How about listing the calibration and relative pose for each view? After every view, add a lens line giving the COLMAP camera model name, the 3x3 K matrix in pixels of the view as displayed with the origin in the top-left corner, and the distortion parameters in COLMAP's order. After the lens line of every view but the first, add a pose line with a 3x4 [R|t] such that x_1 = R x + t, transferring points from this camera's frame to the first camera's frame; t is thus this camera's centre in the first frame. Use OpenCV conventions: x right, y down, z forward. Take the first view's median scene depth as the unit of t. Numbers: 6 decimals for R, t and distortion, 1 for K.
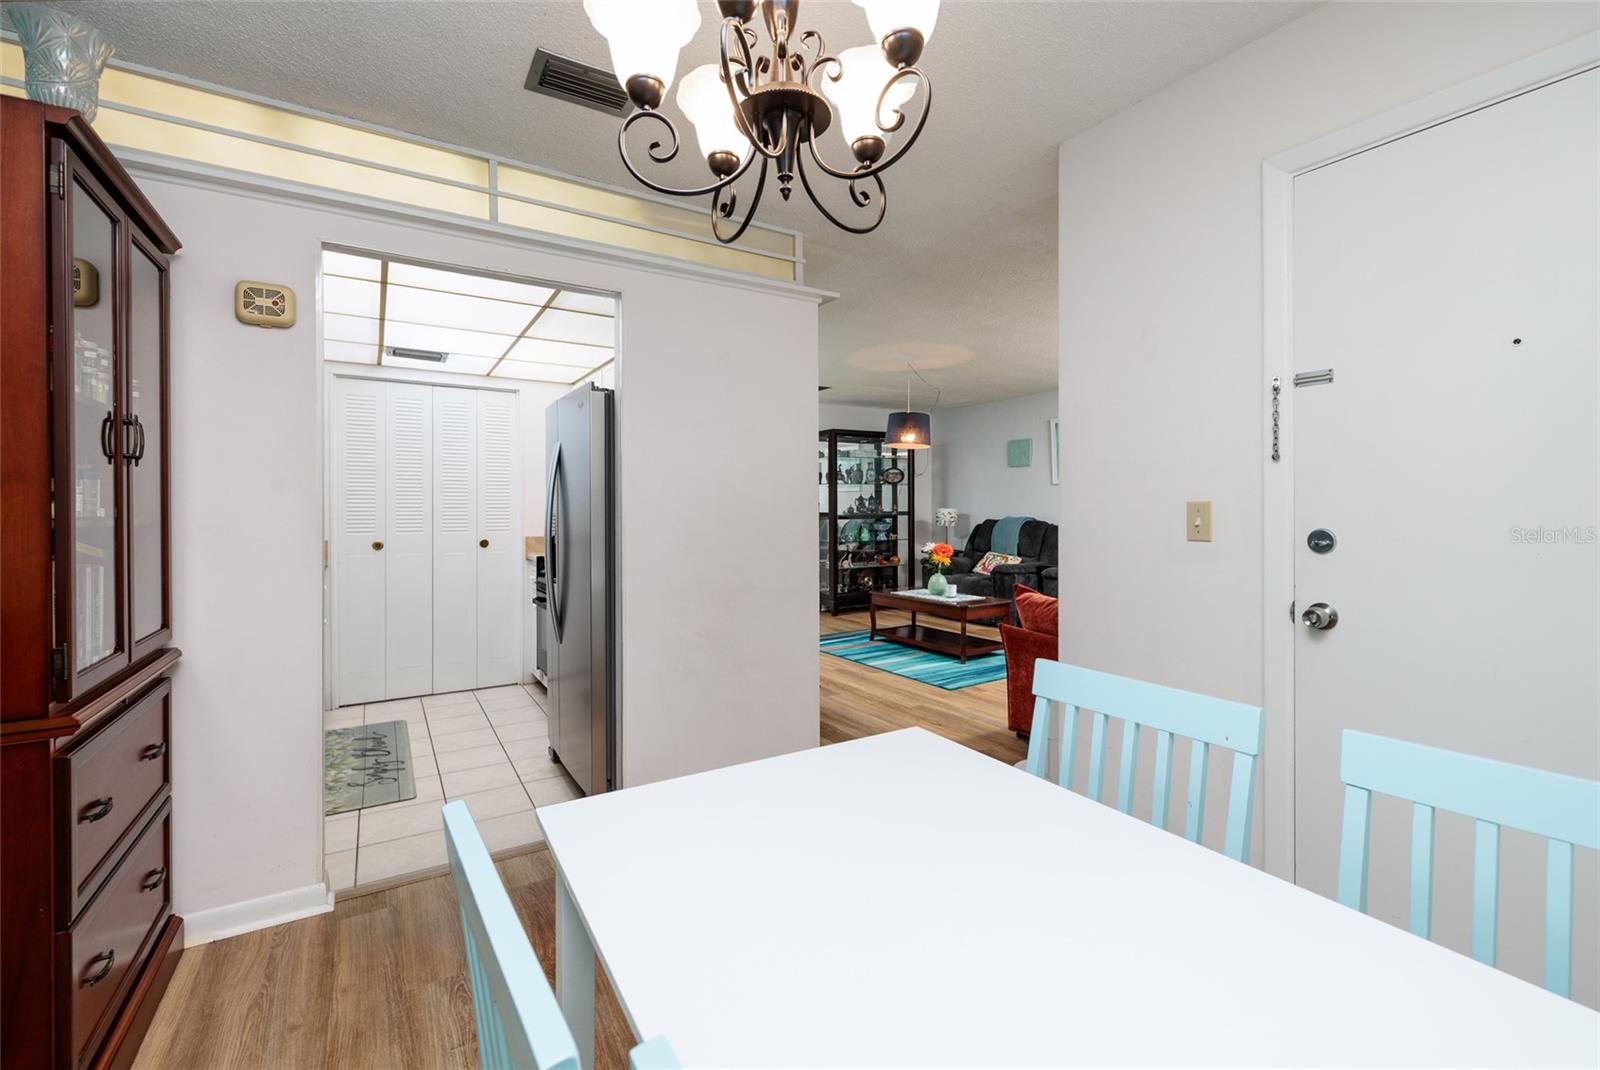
lens RADIAL K [[686.3, 0, 796.6], [0, 686.3, 523.2], [0, 0, 1]] dist [-0.000939, -0.000191]
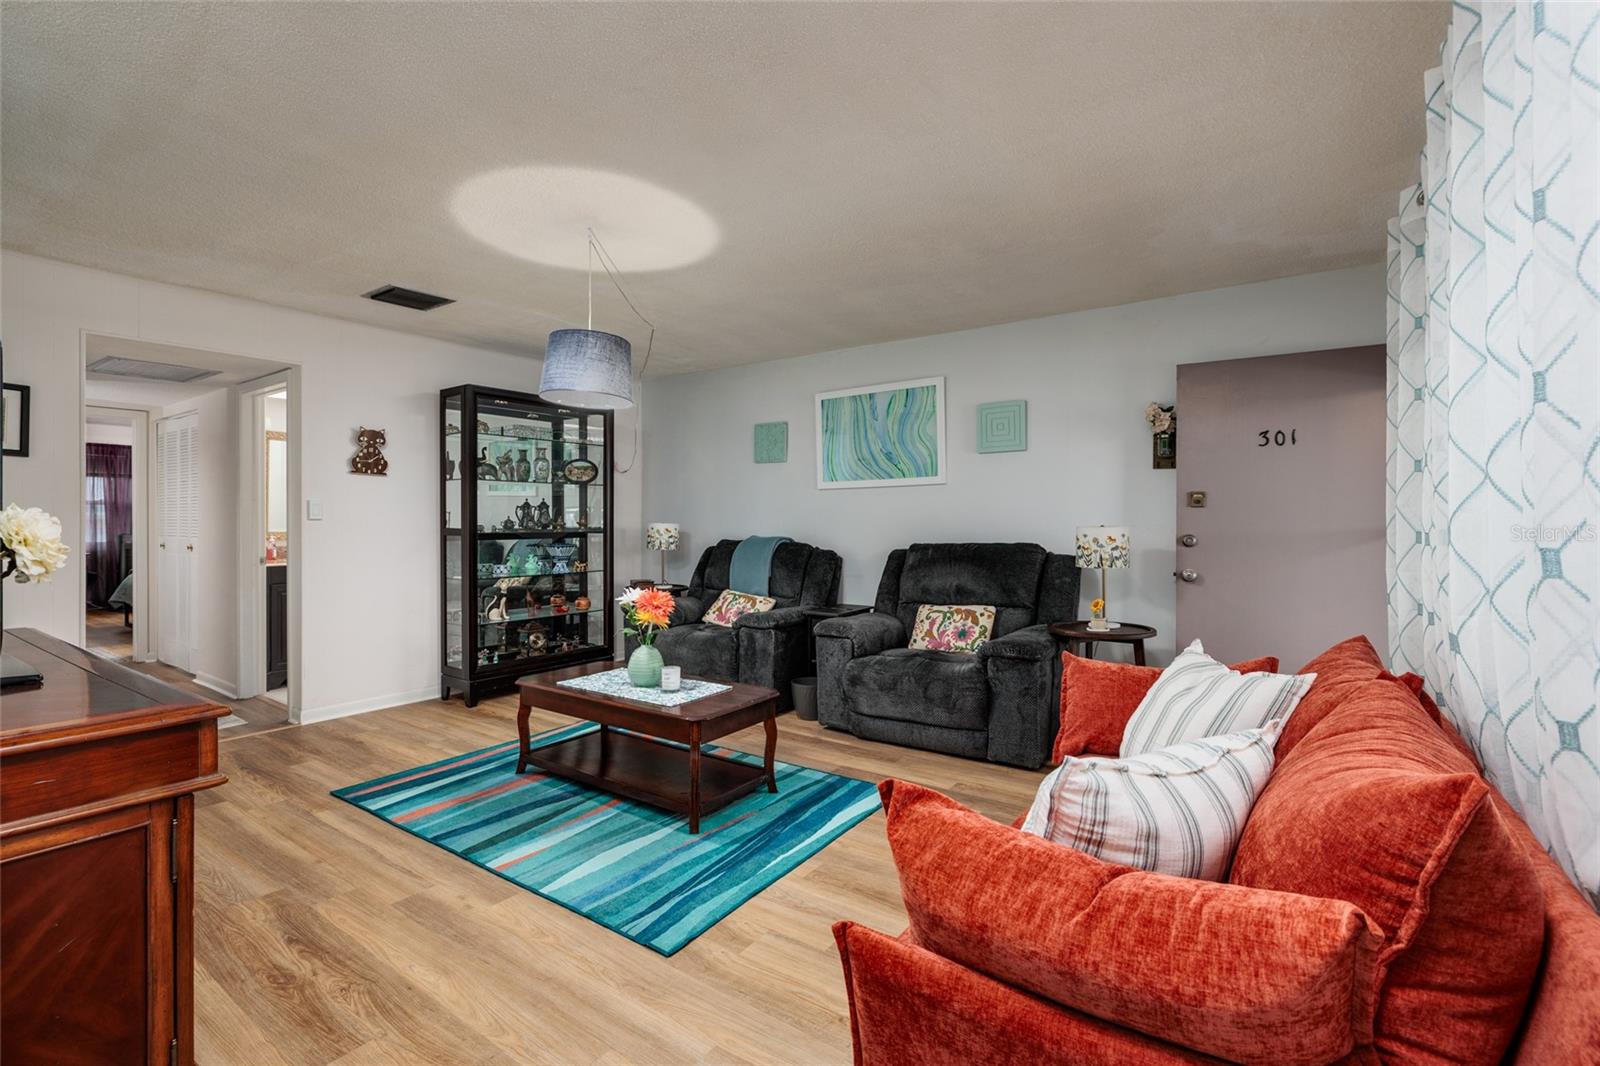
lens RADIAL K [[717.3, 0, 791.6], [0, 717.3, 523.5], [0, 0, 1]] dist [-0.002181, 0.000328]
pose [[0.924465, 0.008652, 0.381168, 0.070617], [-0.000857, 0.999787, -0.020616, -0.007278], [-0.381265, 0.018732, 0.924276, 0.320218]]
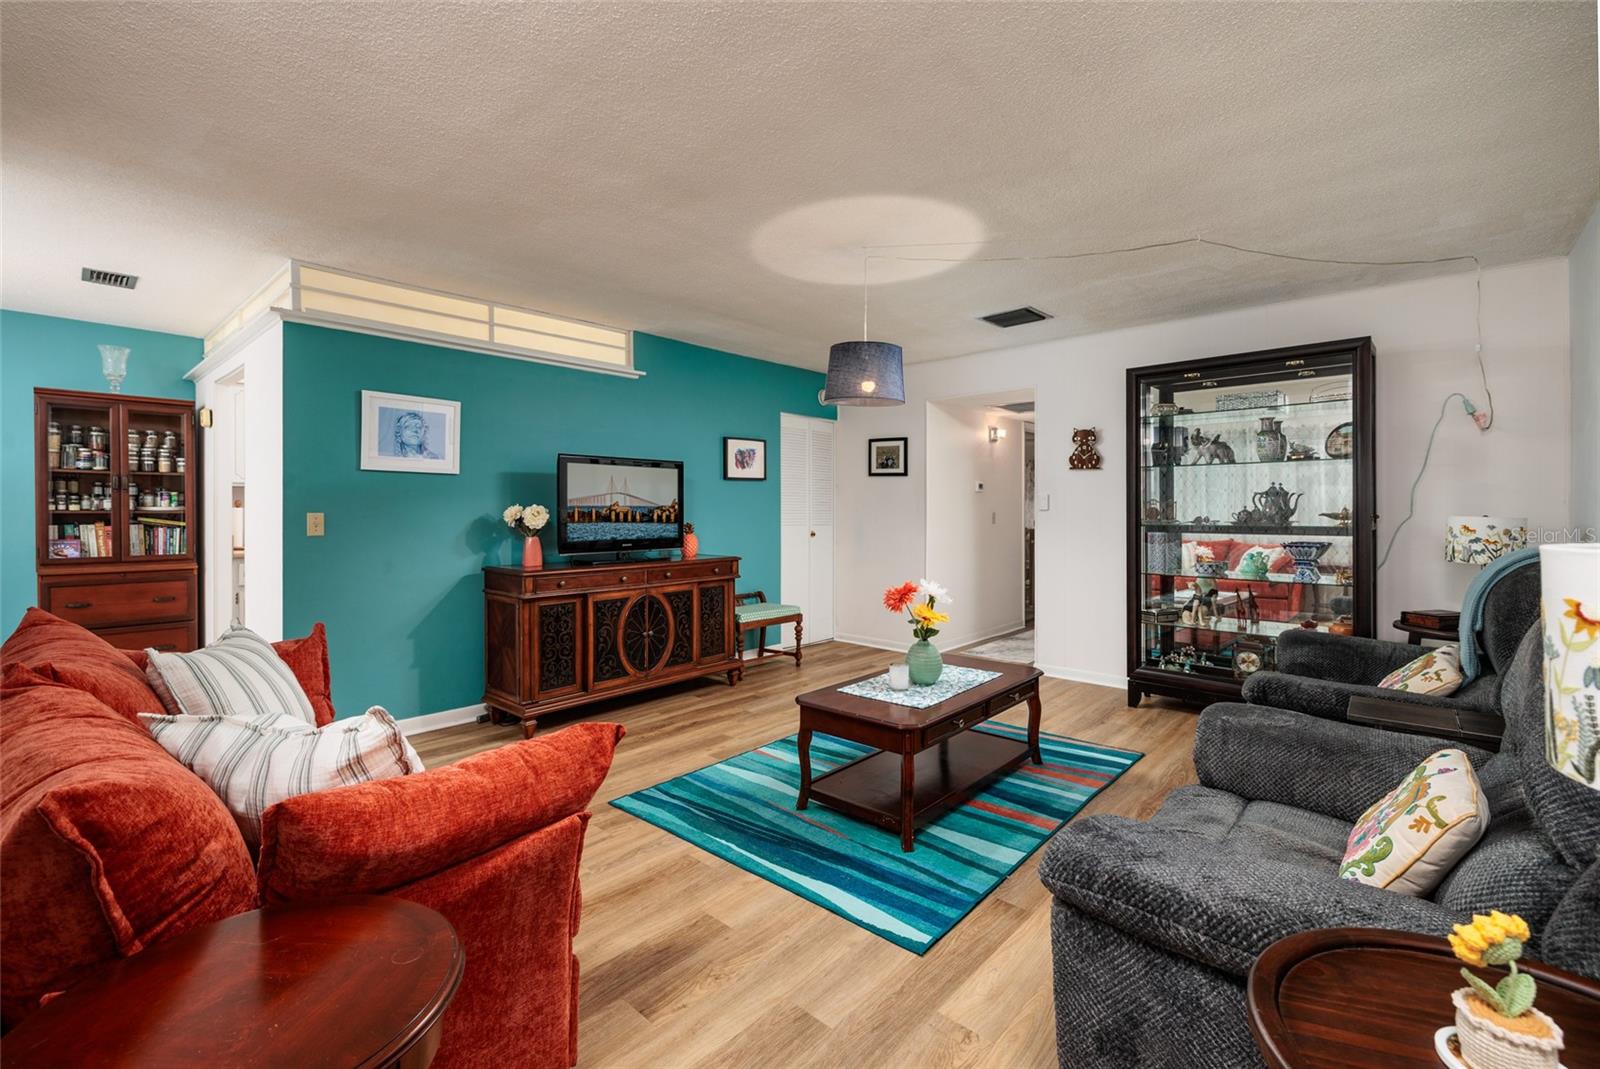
lens RADIAL K [[686.3, 0, 797.4], [0, 686.3, 518.7], [0, 0, 1]] dist [-0.000939, -0.000191]
pose [[0.276146, 0.021148, -0.960883, 0.478699], [-0.025582, 0.999565, 0.014647, -0.016228], [0.960775, 0.020537, 0.276567, 0.554314]]
